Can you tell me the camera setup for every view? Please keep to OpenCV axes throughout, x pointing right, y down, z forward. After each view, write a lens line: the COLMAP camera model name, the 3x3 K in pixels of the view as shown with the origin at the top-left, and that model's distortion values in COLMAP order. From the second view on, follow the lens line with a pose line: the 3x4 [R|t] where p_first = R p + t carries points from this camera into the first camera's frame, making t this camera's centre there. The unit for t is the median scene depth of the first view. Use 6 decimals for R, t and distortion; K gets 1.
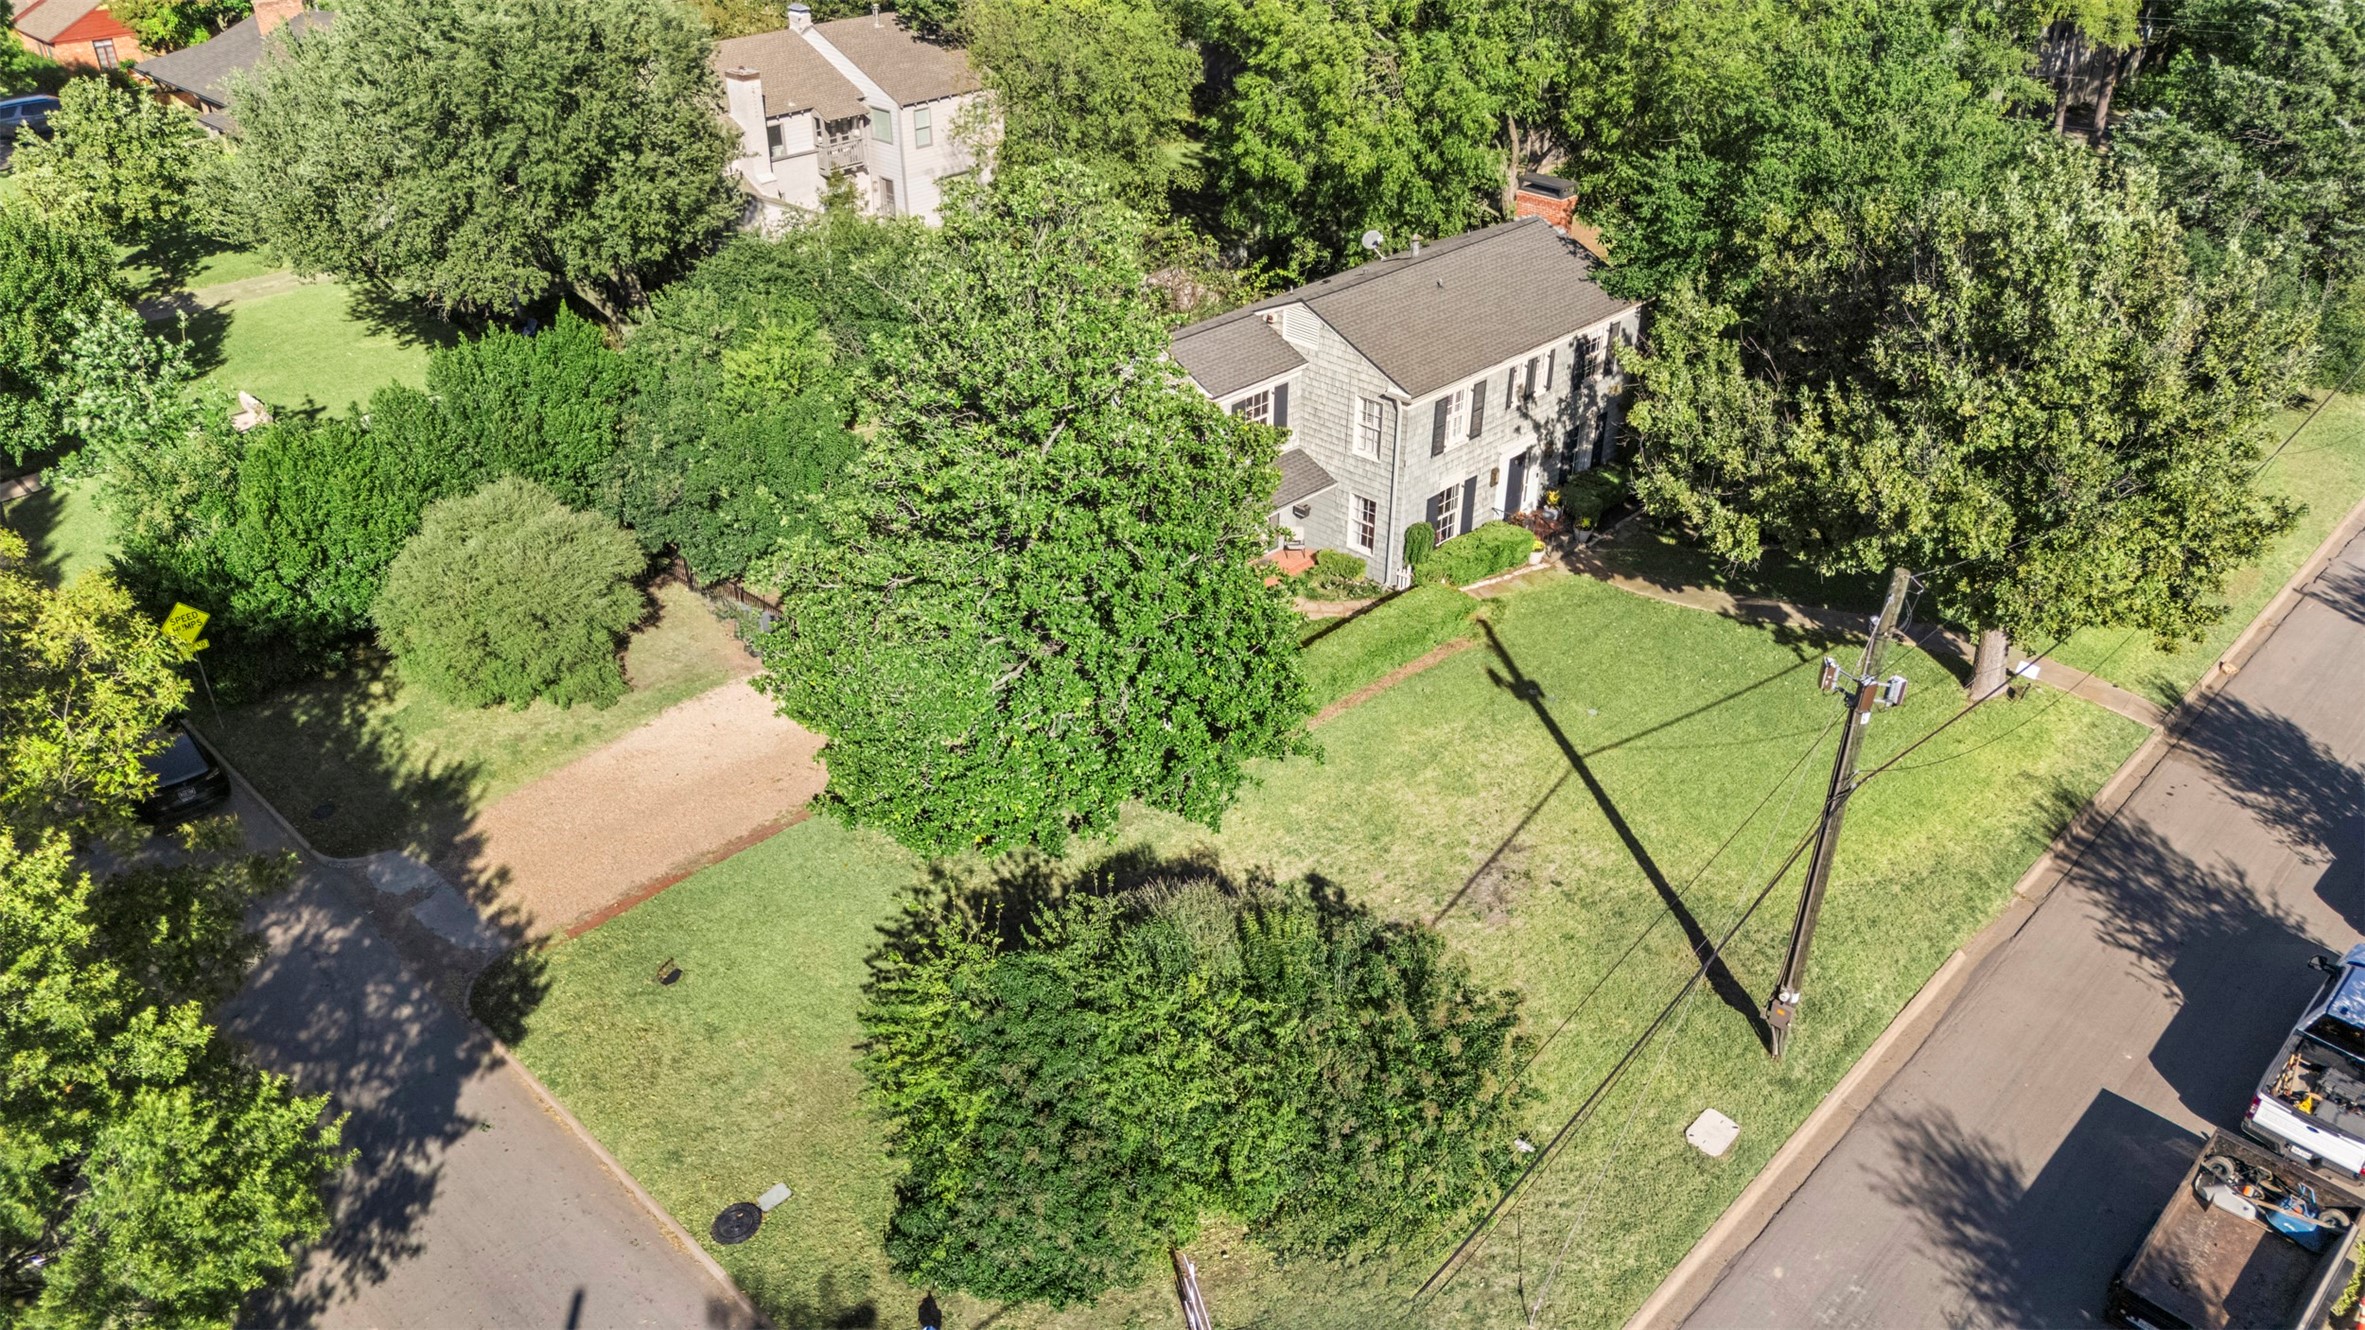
lens RADIAL K [[1695.9, 0, 1200.0], [0, 1695.9, 667.3], [0, 0, 1]] dist [0.057758, -0.001299]
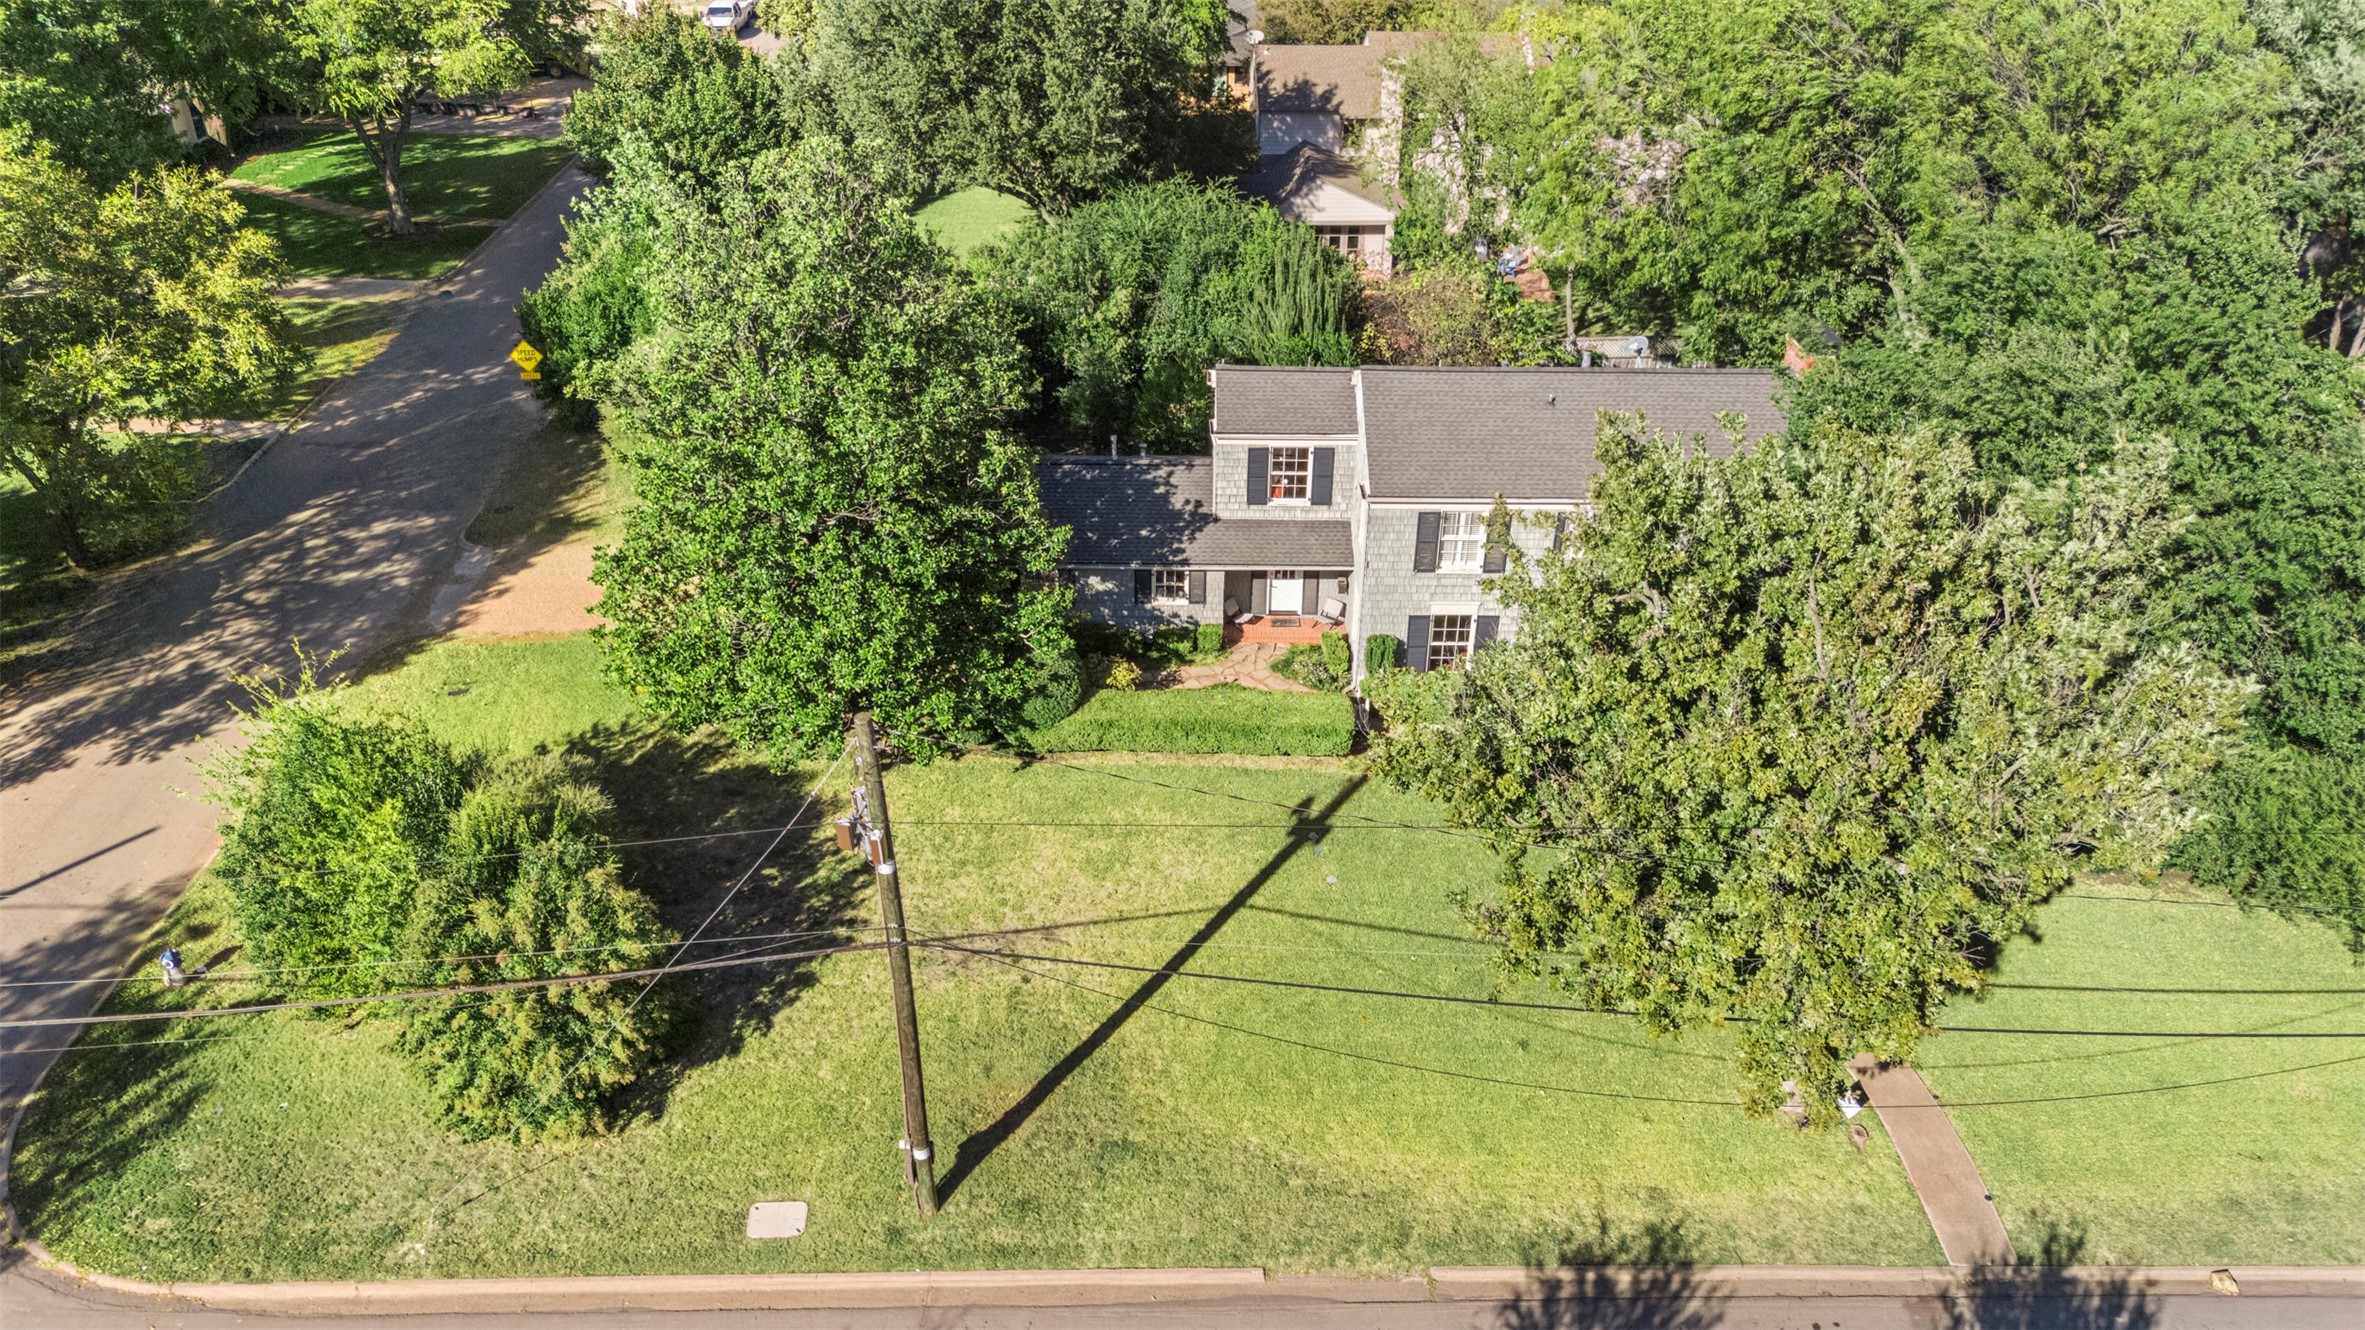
lens RADIAL K [[1695.9, 0, 1183.7], [0, 1695.9, 656.9], [0, 0, 1]] dist [0.057758, -0.001299]
pose [[0.710551, 0.371752, -0.597425, 0.598267], [-0.370709, 0.919433, 0.131219, -0.152357], [0.598073, 0.128233, 0.791116, 0.211118]]
